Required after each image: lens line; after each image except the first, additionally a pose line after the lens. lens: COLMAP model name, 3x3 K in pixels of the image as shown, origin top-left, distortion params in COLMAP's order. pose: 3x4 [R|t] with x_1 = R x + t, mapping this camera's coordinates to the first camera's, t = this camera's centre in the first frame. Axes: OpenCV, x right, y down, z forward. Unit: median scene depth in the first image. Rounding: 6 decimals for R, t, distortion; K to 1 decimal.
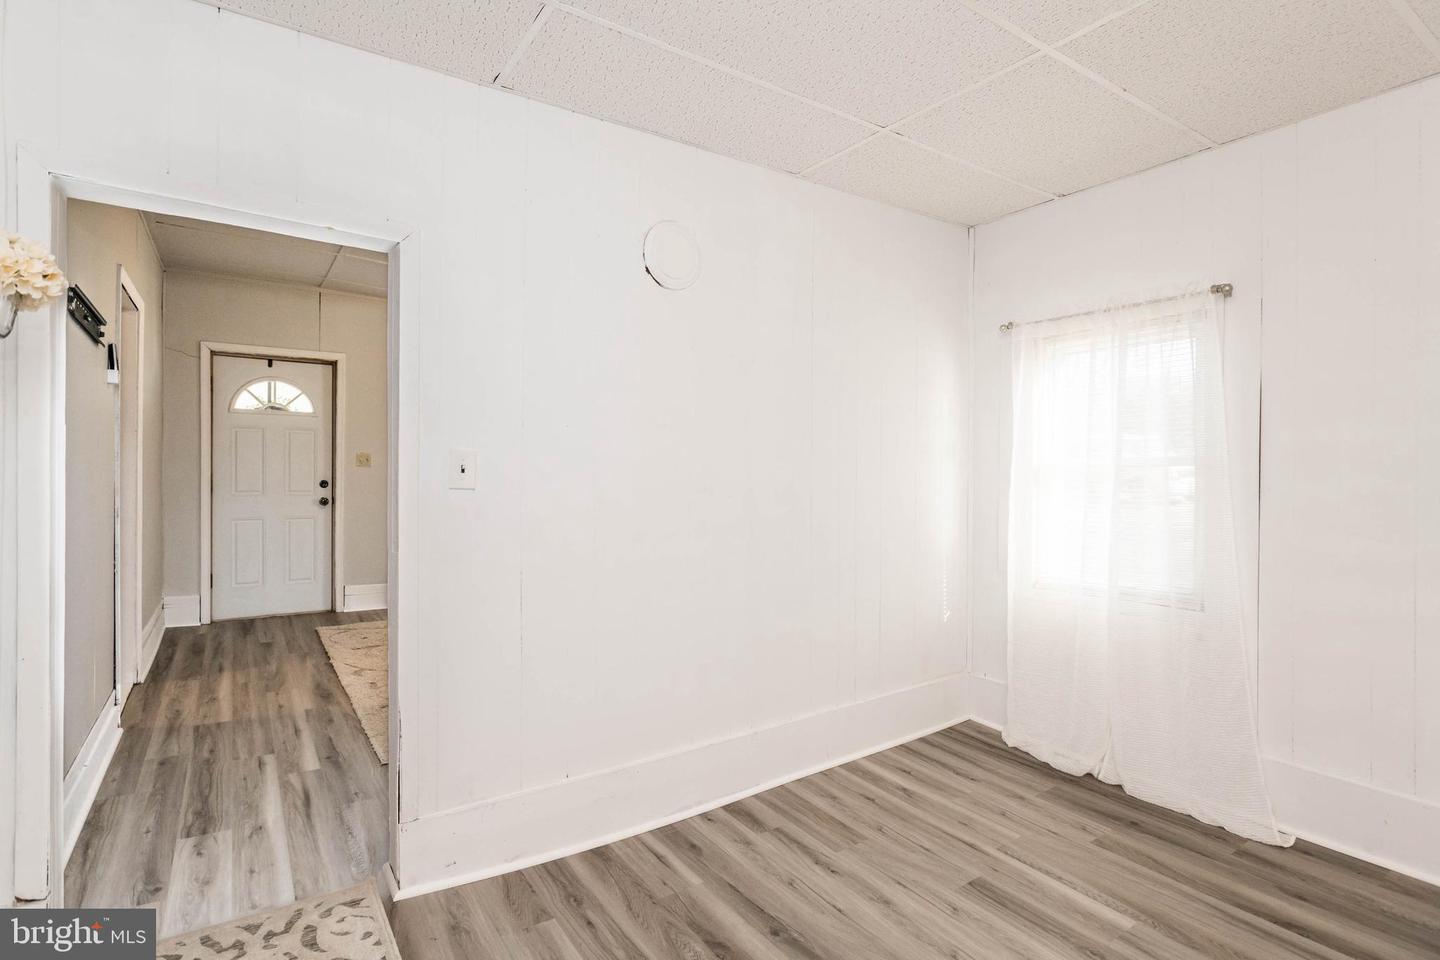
lens RADIAL K [[746.3, 0, 720.0], [0, 746.3, 480.0], [0, 0, 1]] dist [-0.000811, 0.019460]
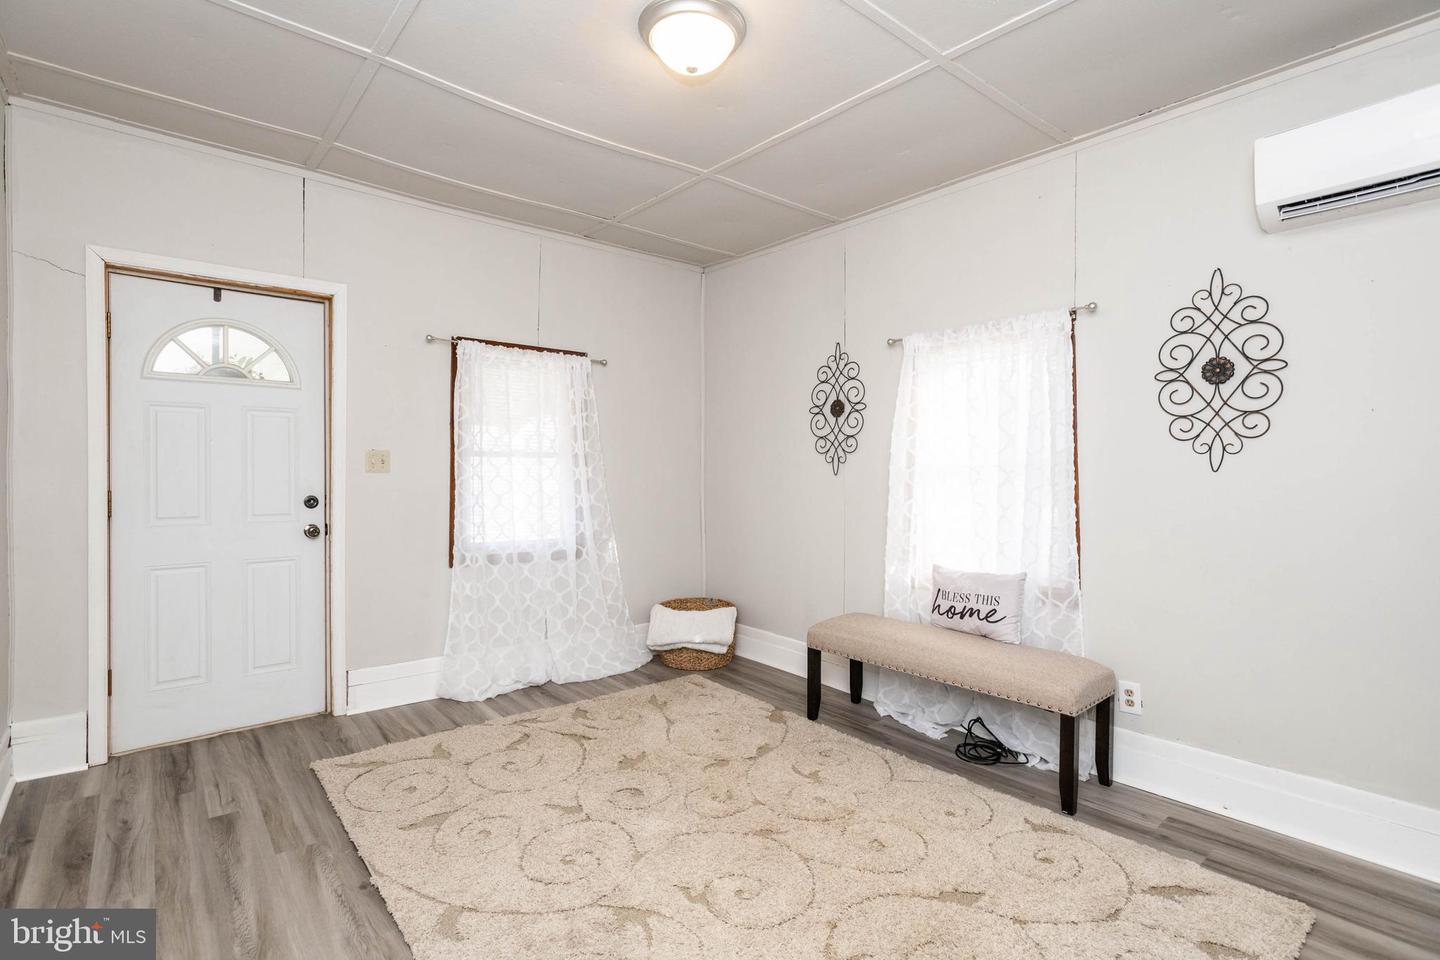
lens RADIAL K [[699.9, 0, 701.4], [0, 699.9, 475.2], [0, 0, 1]] dist [-0.020188, 0.017348]
pose [[0.994945, -0.008802, 0.100033, -0.296703], [0.009297, 0.999947, -0.004484, -0.011352], [-0.099988, 0.005391, 0.994974, 0.448034]]
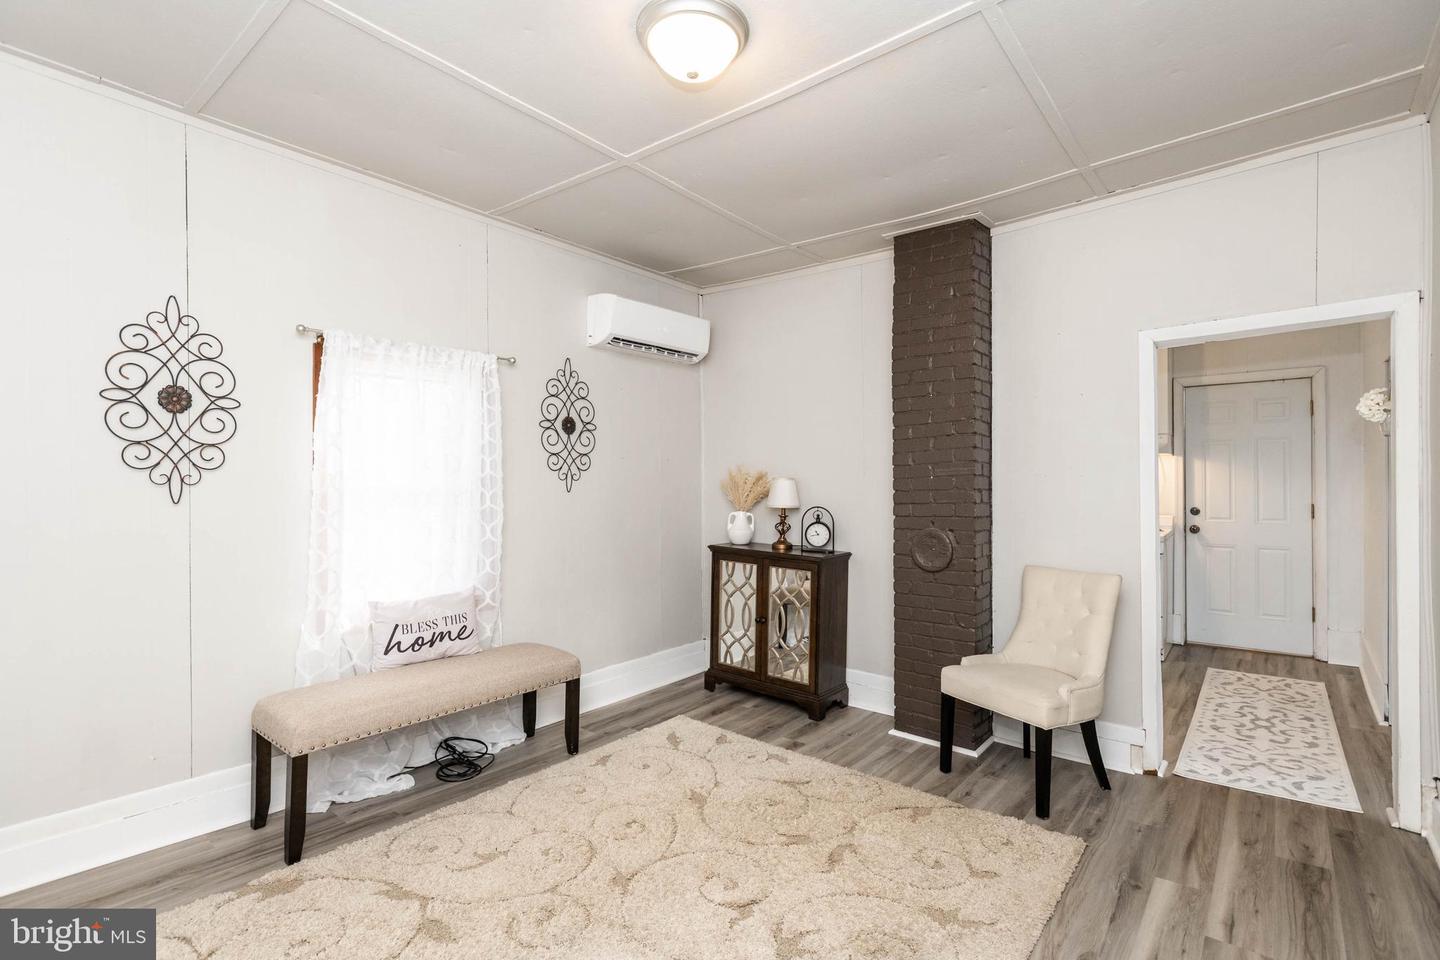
lens RADIAL K [[688.8, 0, 720.0], [0, 688.8, 480.0], [0, 0, 1]] dist [-0.015443, 0.015779]
pose [[-0.303253, -0.004375, 0.952900, -0.625564], [0.010634, 0.999912, 0.007975, -0.029191], [-0.952851, 0.012552, -0.303180, 0.953165]]
